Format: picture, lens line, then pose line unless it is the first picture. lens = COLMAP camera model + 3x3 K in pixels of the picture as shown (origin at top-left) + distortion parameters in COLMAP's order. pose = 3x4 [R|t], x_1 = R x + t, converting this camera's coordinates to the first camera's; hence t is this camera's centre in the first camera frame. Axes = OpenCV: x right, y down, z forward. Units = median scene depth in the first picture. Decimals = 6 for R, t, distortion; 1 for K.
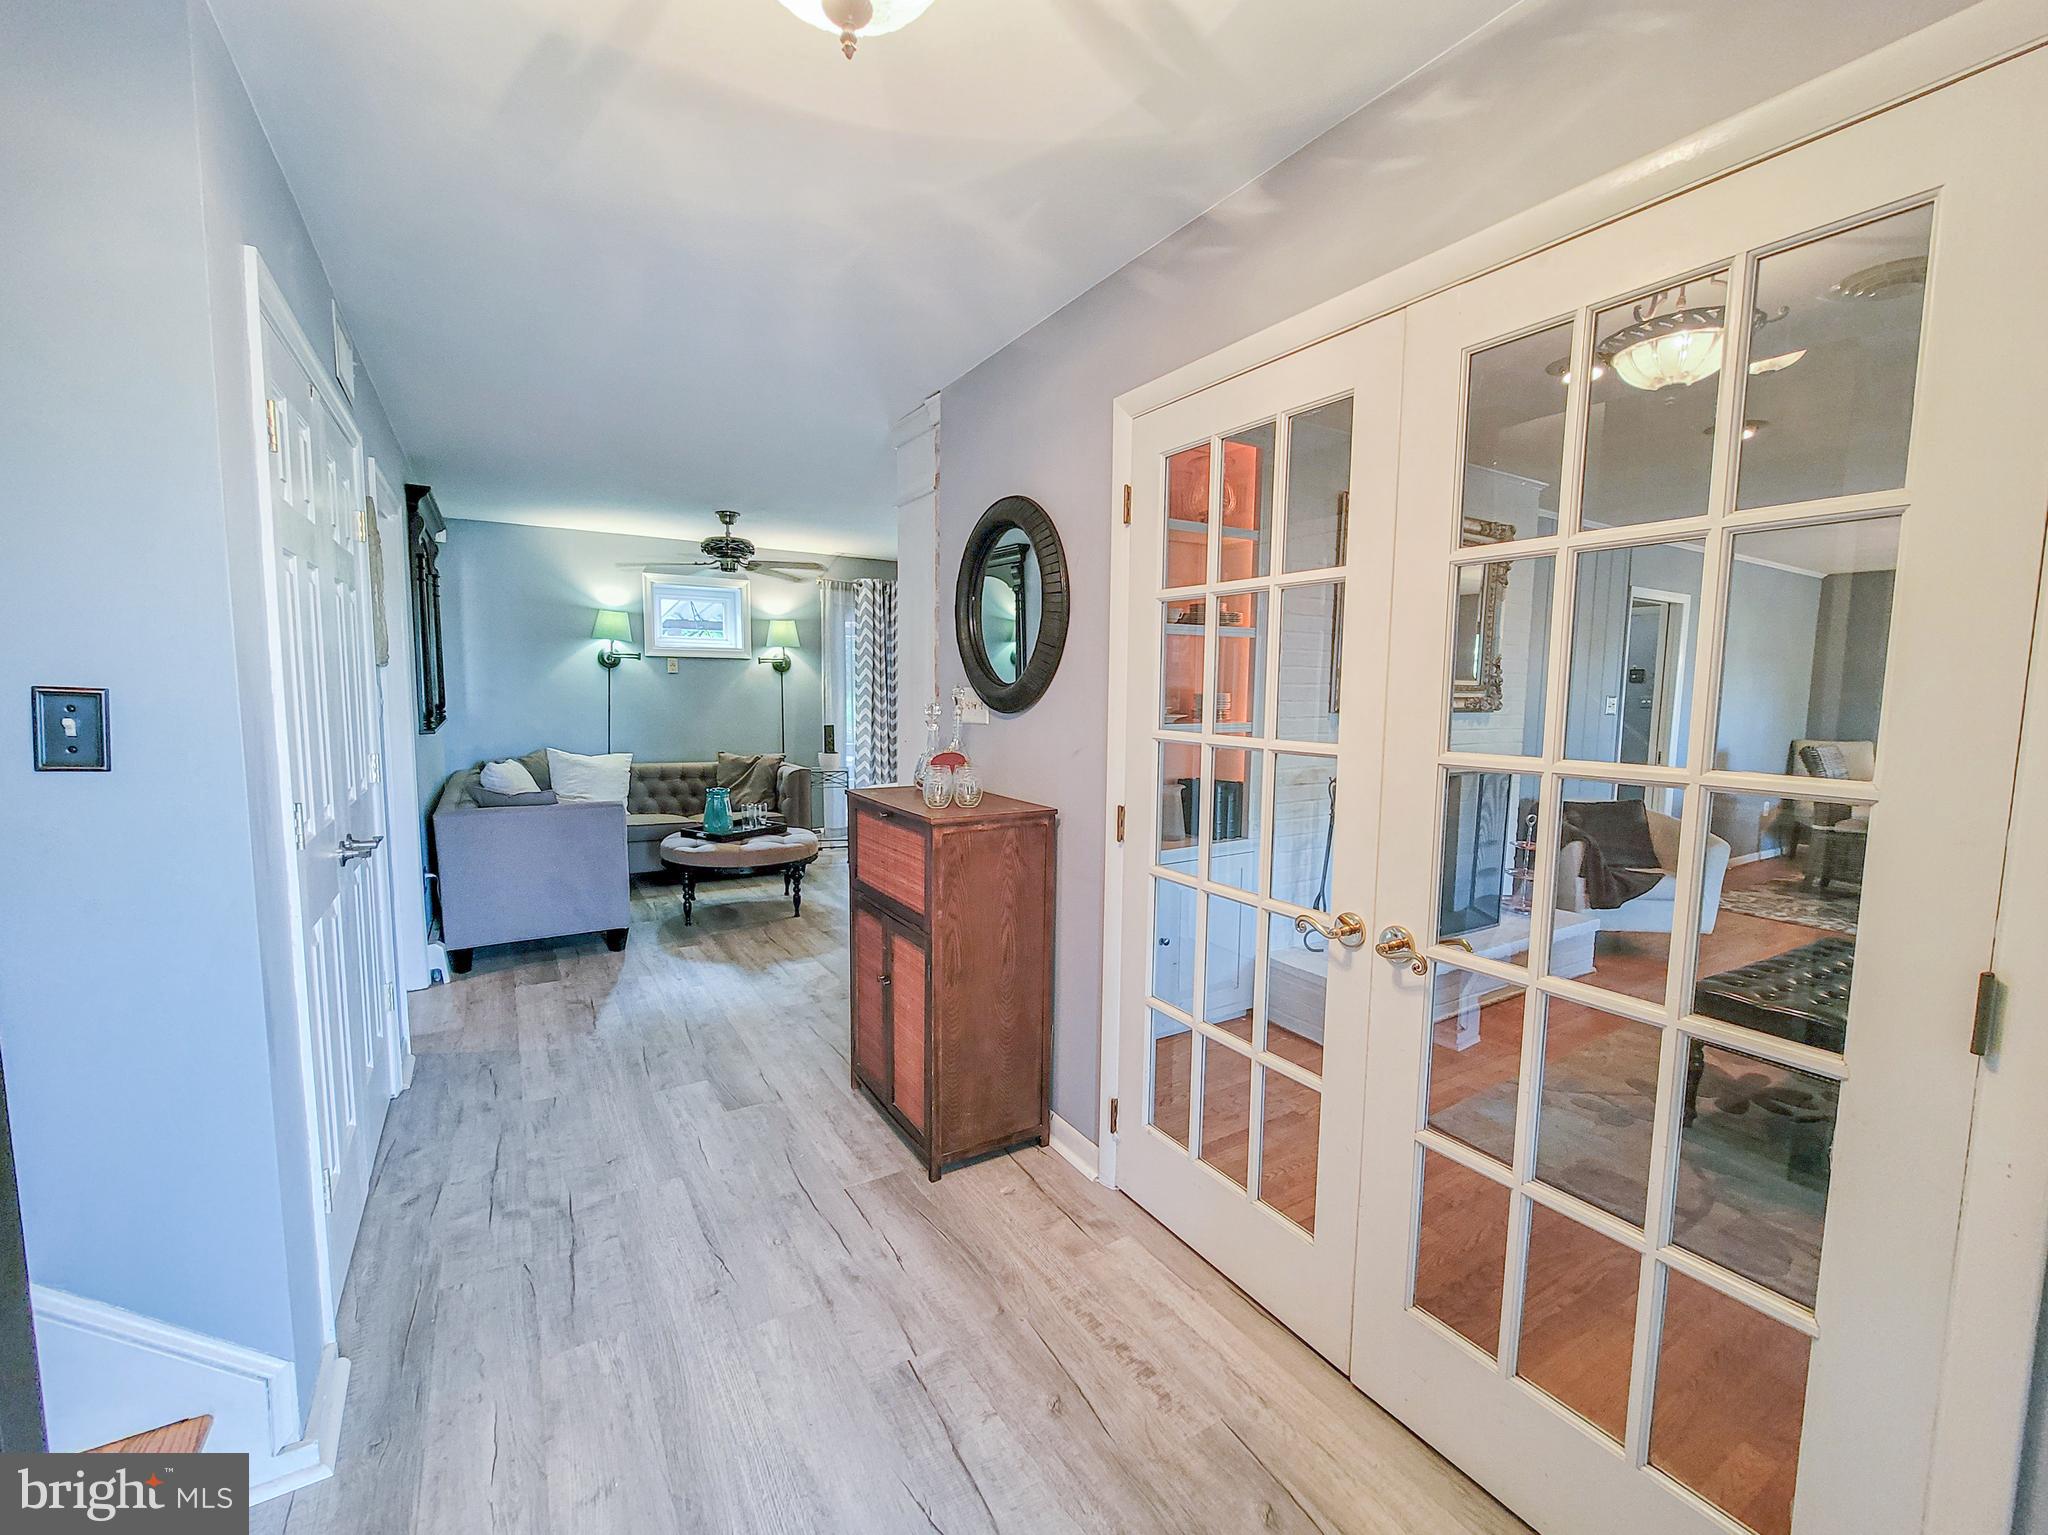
lens RADIAL K [[835.8, 0, 1027.9], [0, 835.8, 772.8], [0, 0, 1]] dist [-0.009318, 0.008770]
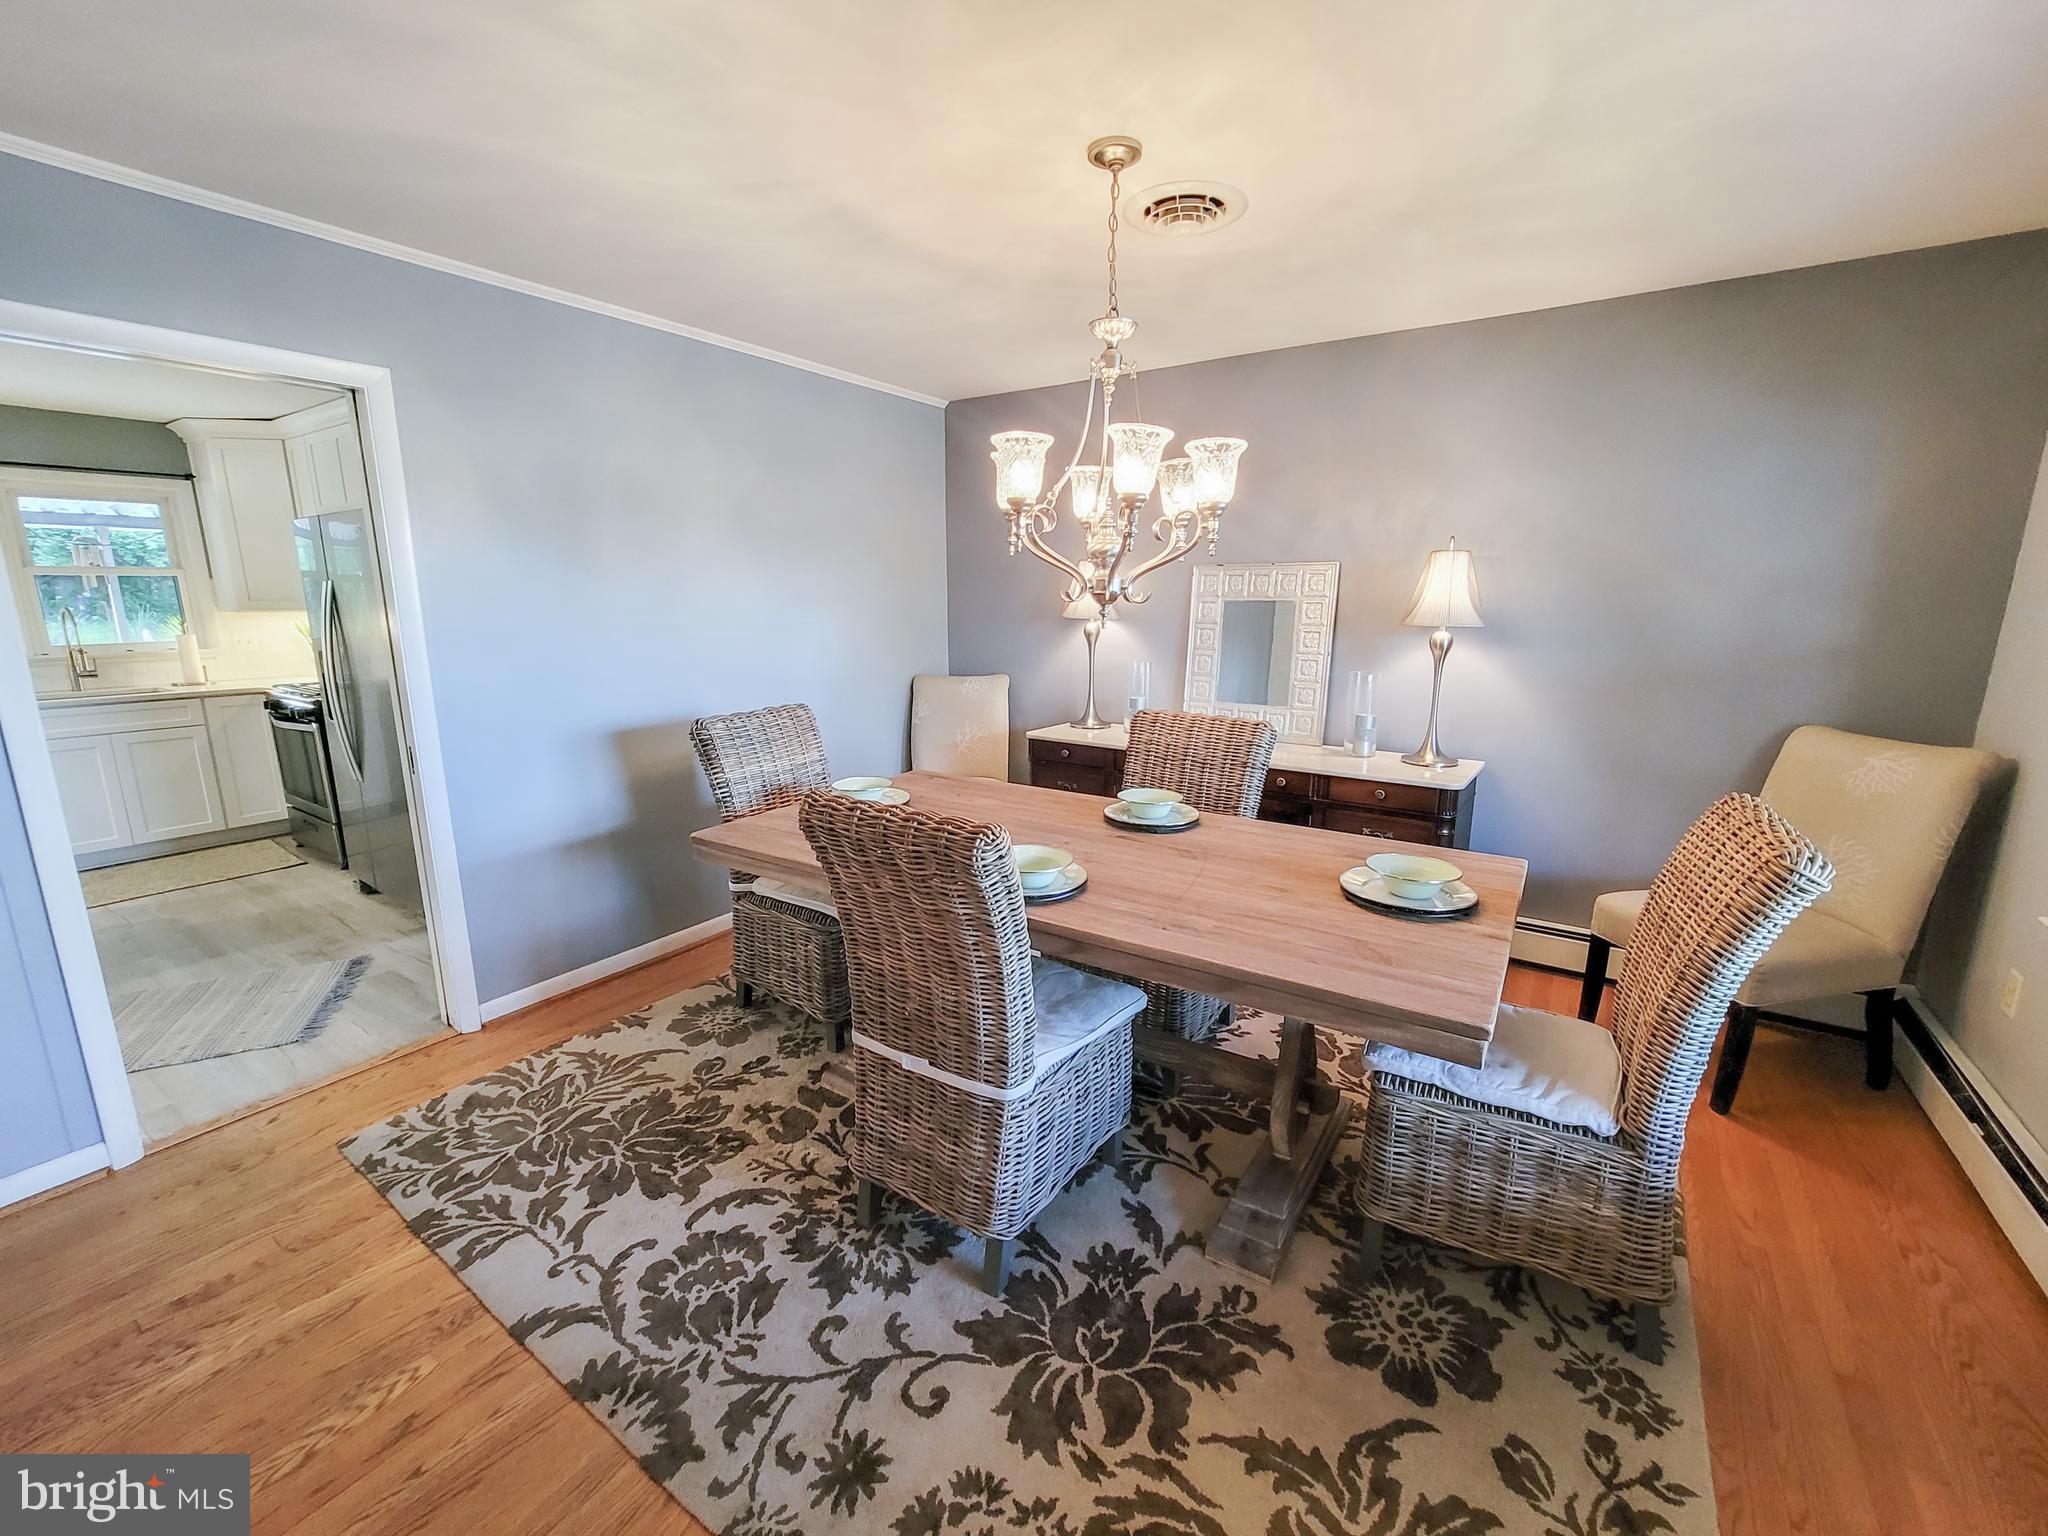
lens RADIAL K [[835.8, 0, 1027.9], [0, 835.8, 773.3], [0, 0, 1]] dist [-0.009318, 0.008770]
pose [[0.917743, -0.099245, 0.384576, 1.177959], [0.054226, 0.990520, 0.126215, -0.065866], [-0.393457, -0.094979, 0.914424, 0.625696]]
